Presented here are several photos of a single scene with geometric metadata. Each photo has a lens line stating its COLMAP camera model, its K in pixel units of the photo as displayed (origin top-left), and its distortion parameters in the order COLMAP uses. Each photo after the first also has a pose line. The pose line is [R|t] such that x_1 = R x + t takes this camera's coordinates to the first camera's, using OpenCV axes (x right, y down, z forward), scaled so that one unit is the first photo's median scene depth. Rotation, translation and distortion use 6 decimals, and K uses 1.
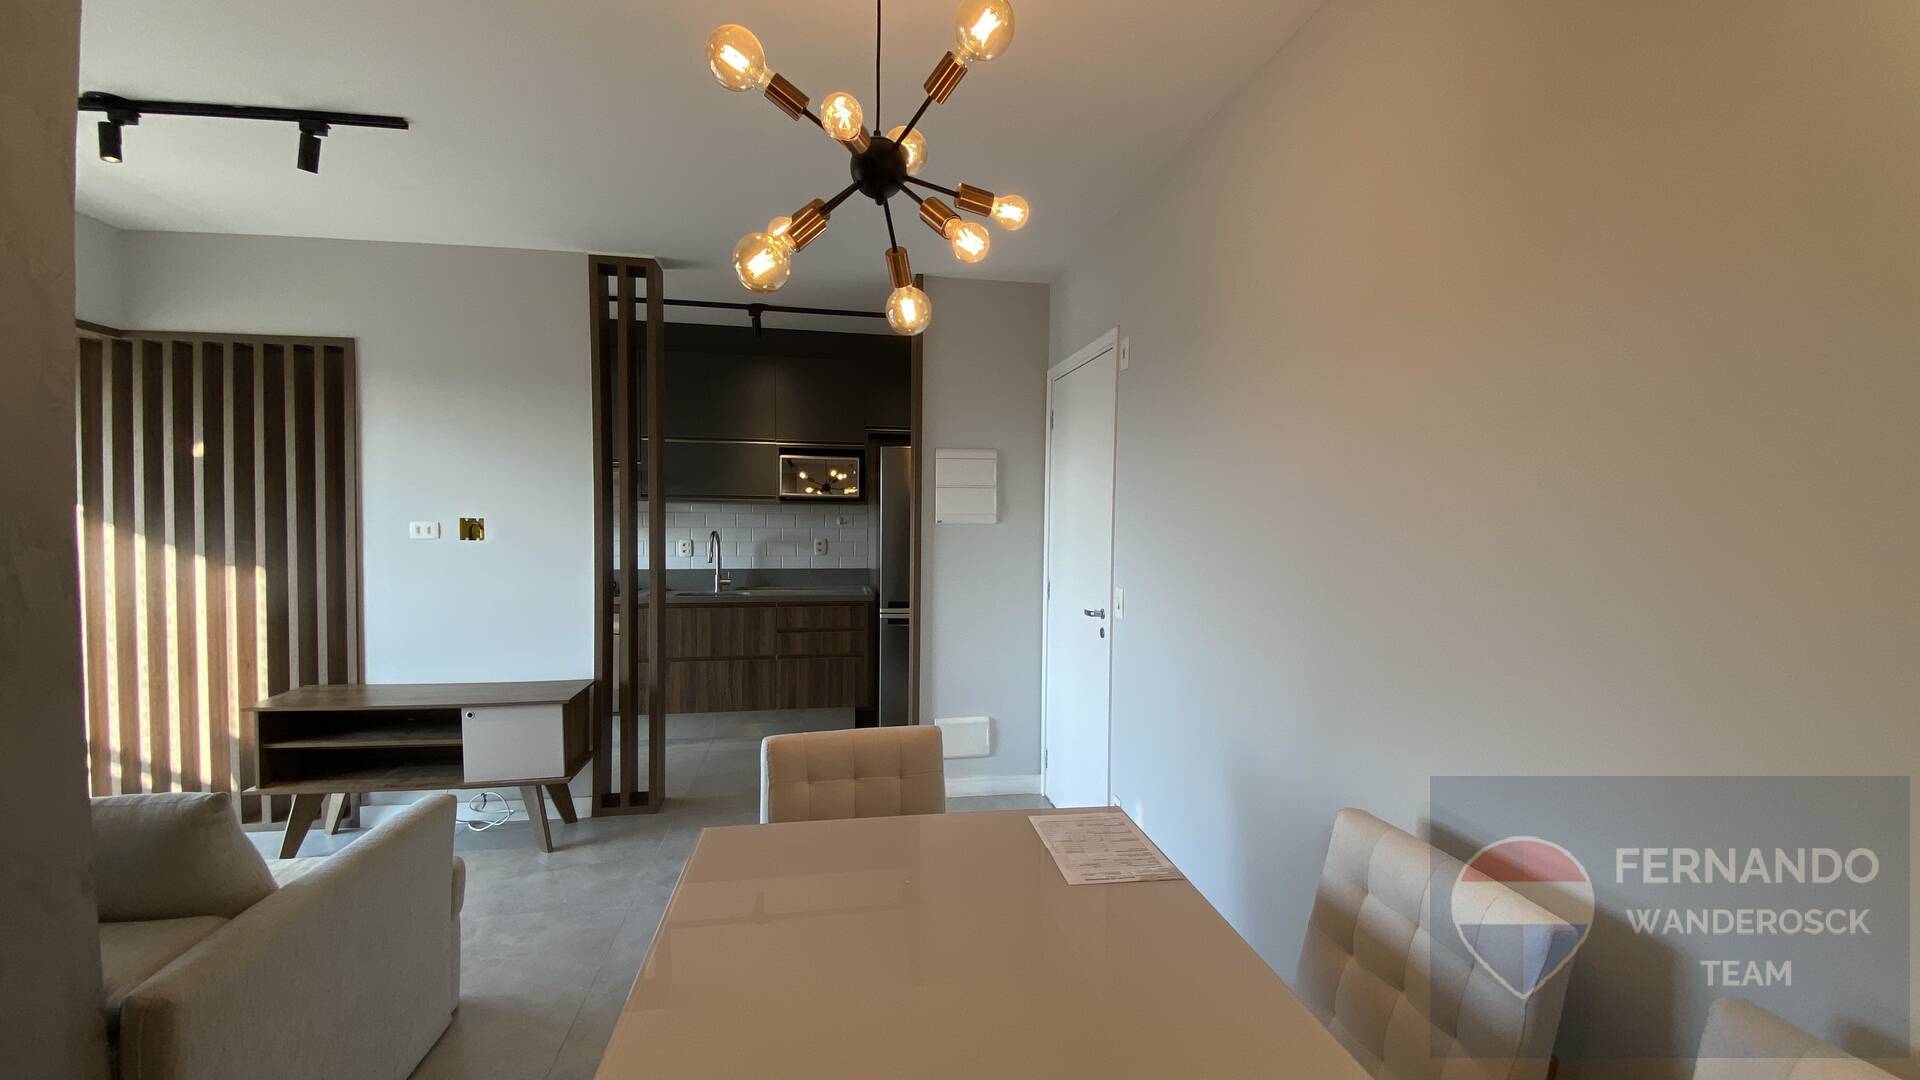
lens RADIAL K [[778.7, 0, 956.5], [0, 778.7, 529.8], [0, 0, 1]] dist [0.008494, -0.014057]
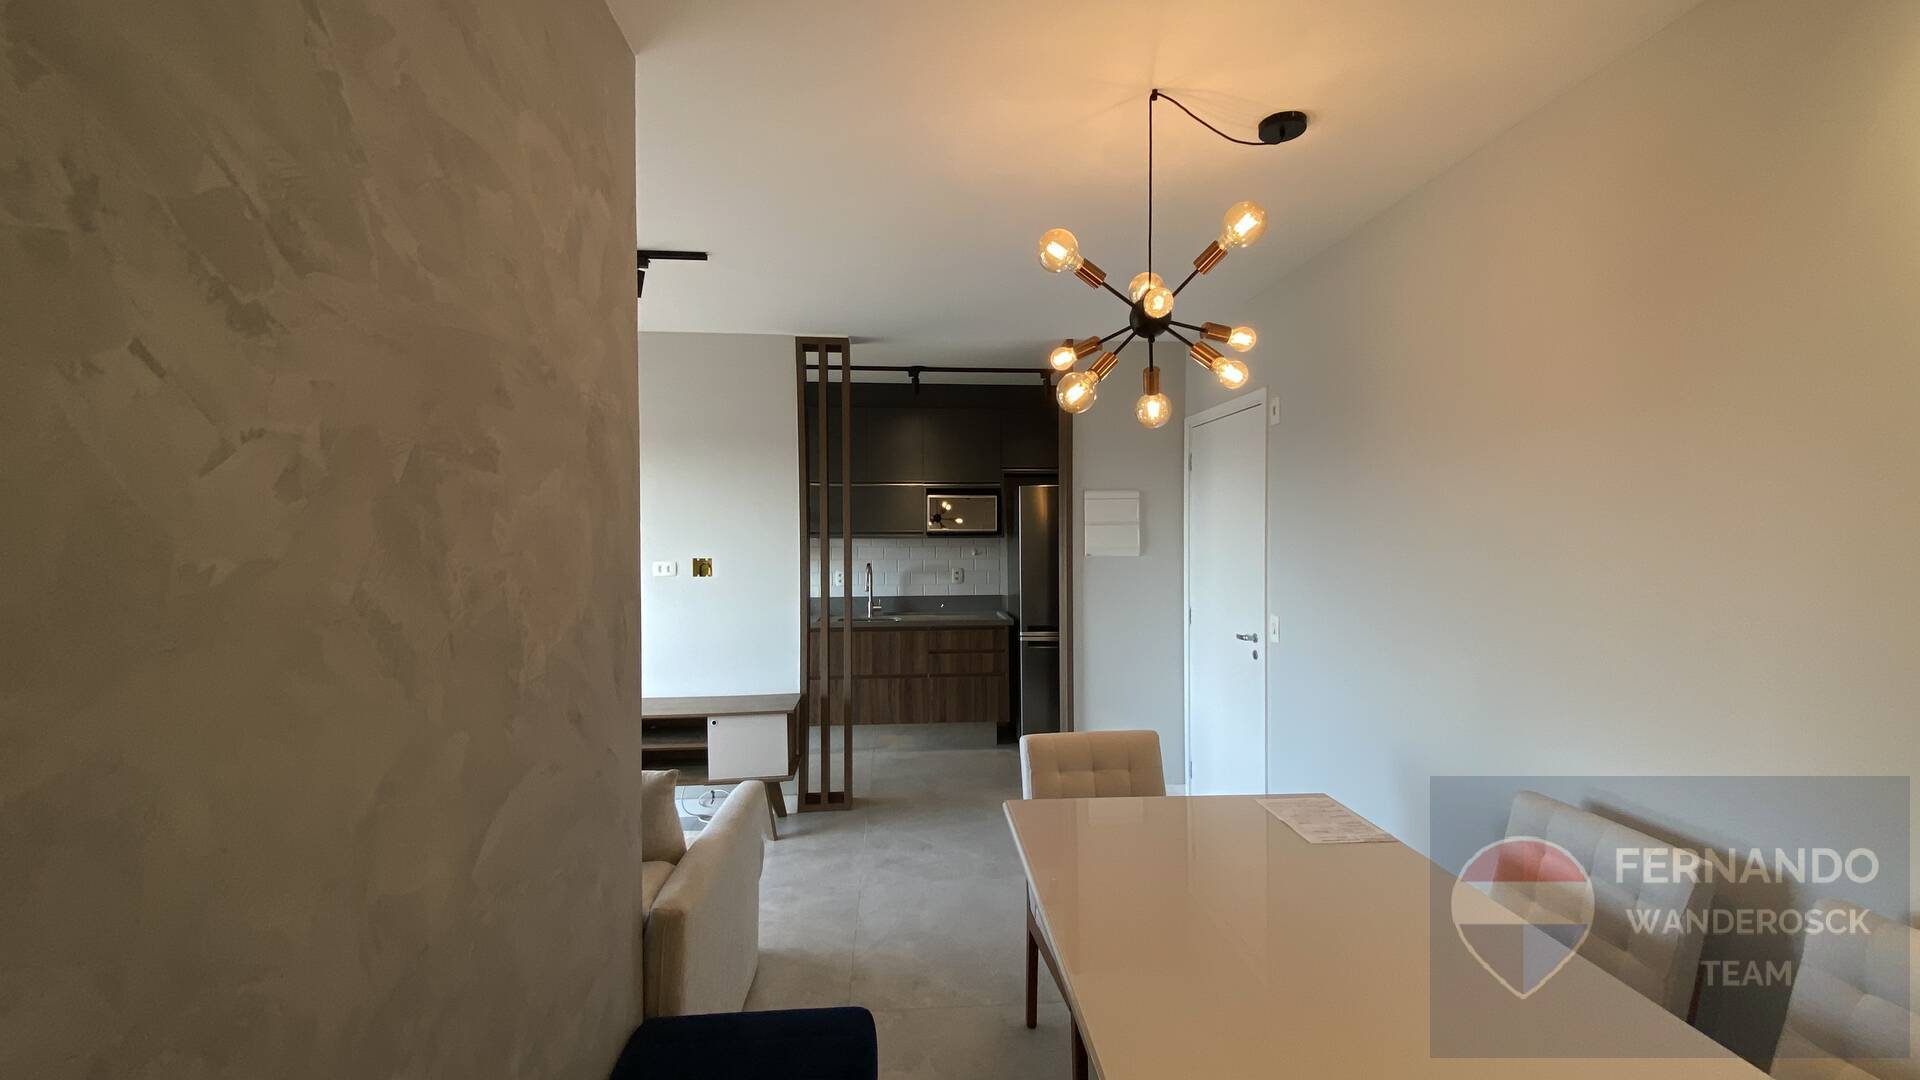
lens RADIAL K [[778.7, 0, 954.1], [0, 778.7, 533.2], [0, 0, 1]] dist [0.008494, -0.014057]
pose [[0.995815, -0.014480, -0.090234, -0.141465], [0.012523, 0.999675, -0.022219, -0.023949], [0.090527, 0.020996, 0.995673, -0.169936]]
